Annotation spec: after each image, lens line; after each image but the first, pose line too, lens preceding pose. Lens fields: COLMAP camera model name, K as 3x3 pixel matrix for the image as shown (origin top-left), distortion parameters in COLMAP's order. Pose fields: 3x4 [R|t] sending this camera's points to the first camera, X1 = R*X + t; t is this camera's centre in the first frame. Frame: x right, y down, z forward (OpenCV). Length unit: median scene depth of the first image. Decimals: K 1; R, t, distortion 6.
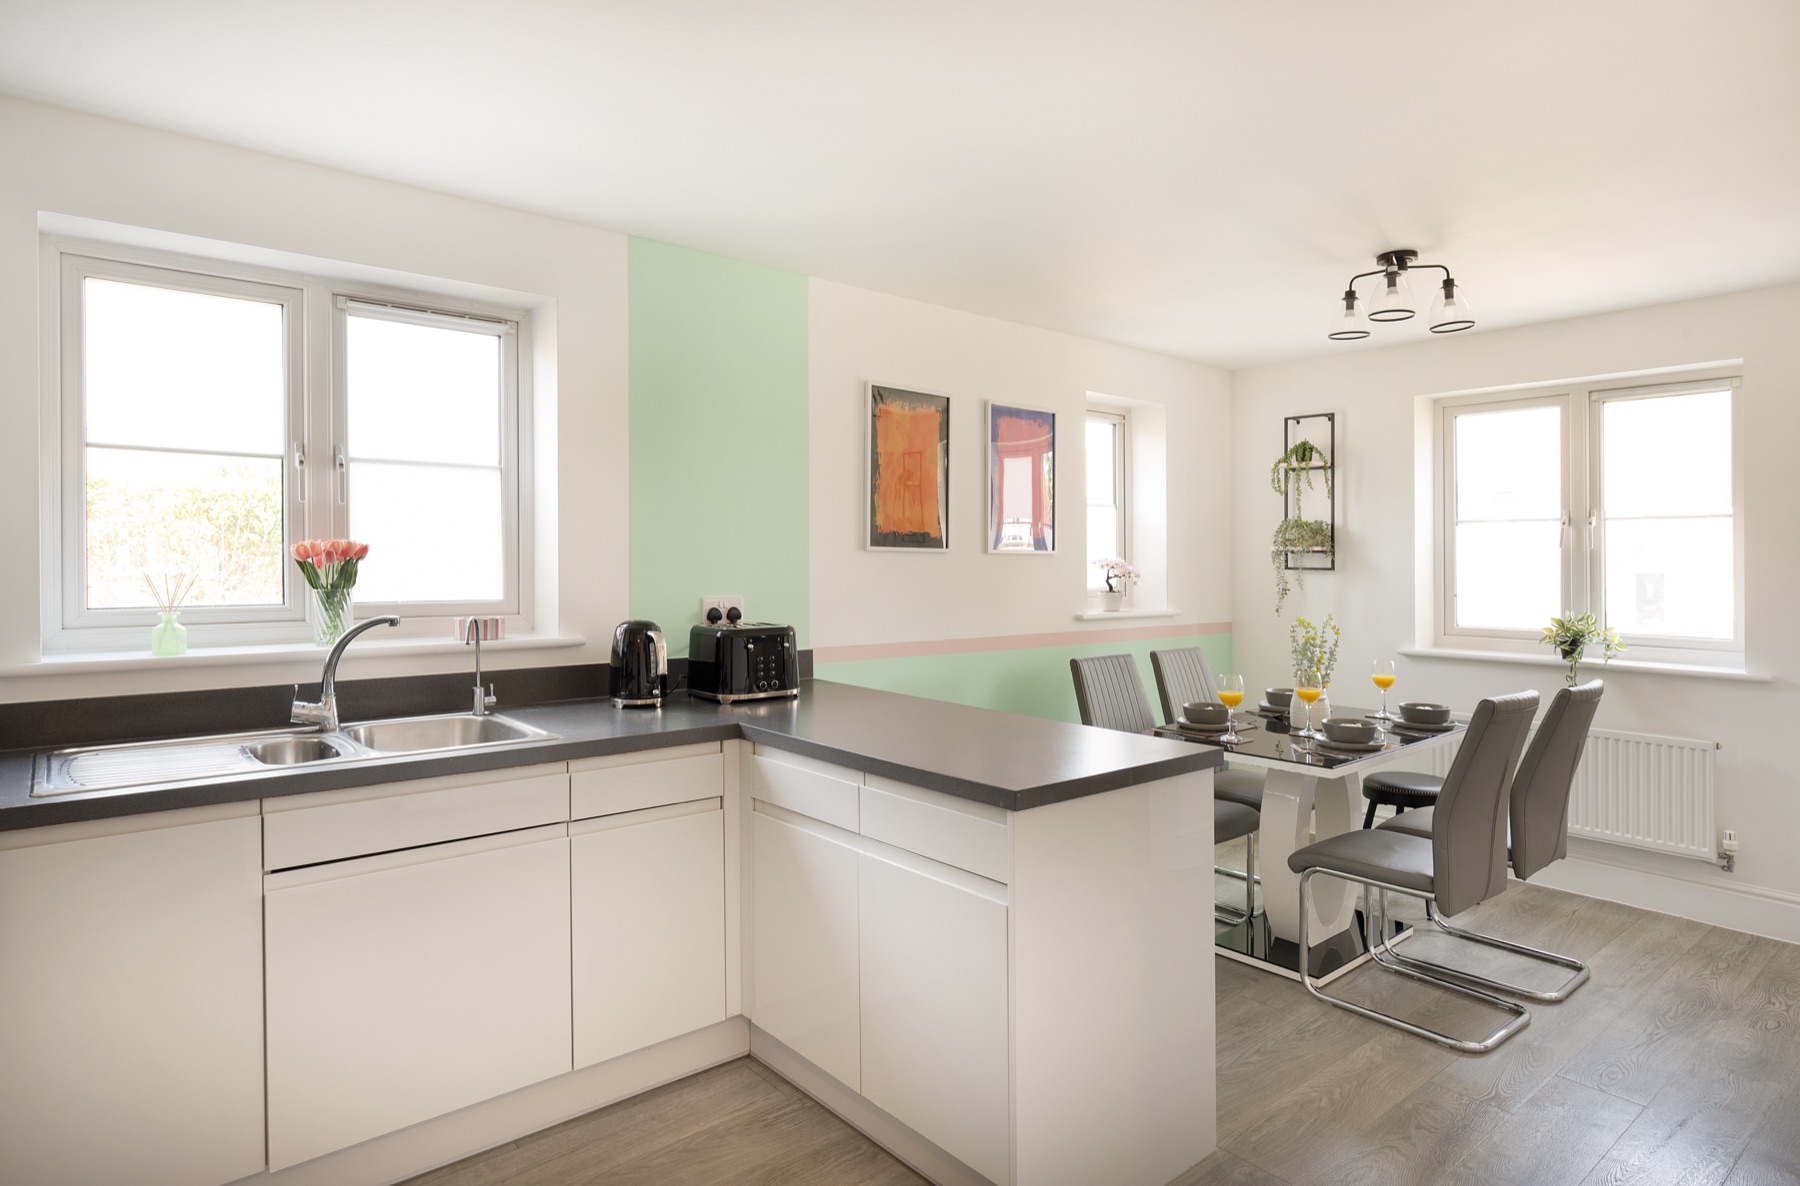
lens RADIAL K [[1070.9, 0, 897.6], [0, 1070.9, 568.5], [0, 0, 1]] dist [0.000677, 0.002235]
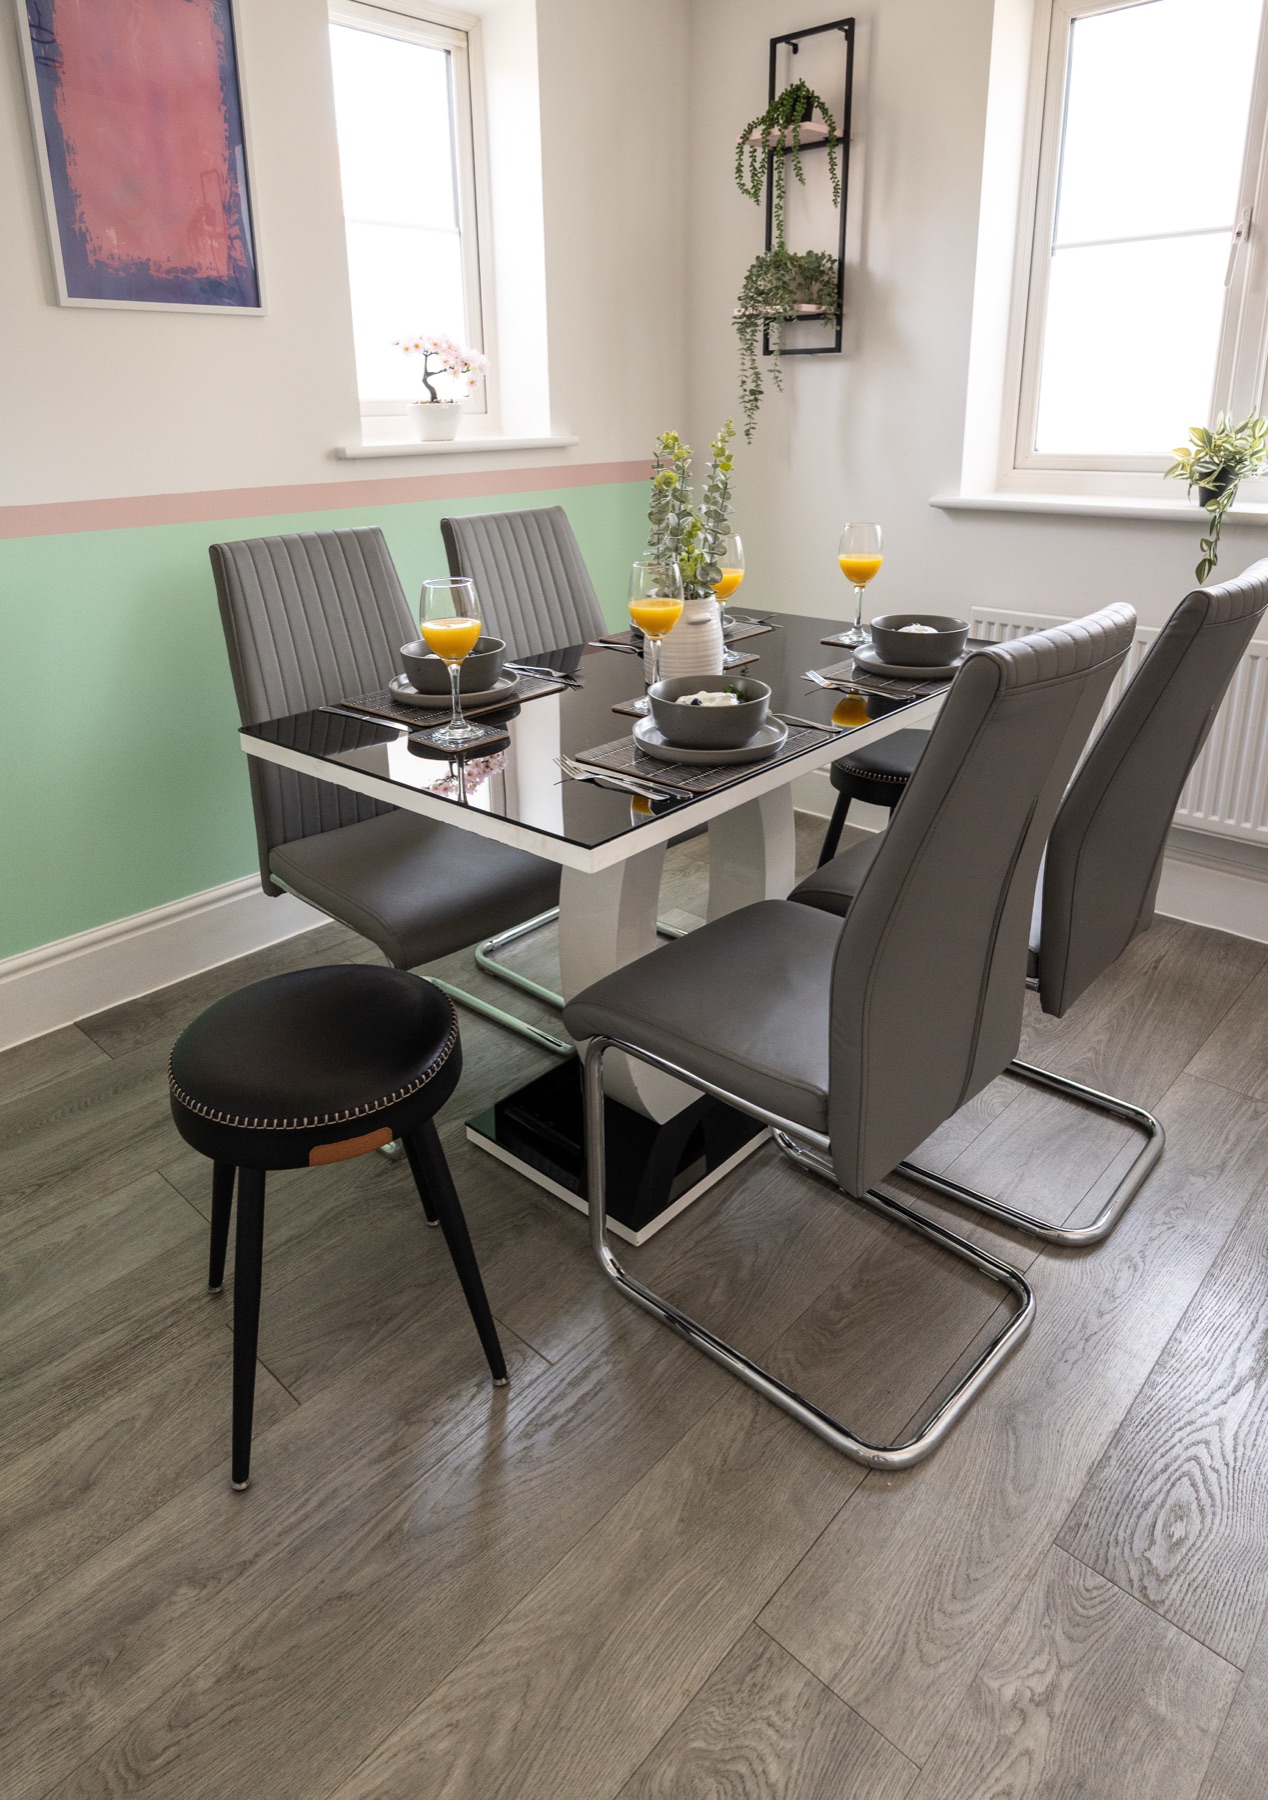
lens RADIAL K [[1290.9, 0, 634.0], [0, 1290.9, 900.0], [0, 0, 1]] dist [0.006189, 0.001172]
pose [[0.986673, -0.077333, 0.143165, 0.203767], [0.020537, 0.931993, 0.361894, 0.023943], [-0.161415, -0.354130, 0.921161, 0.331711]]
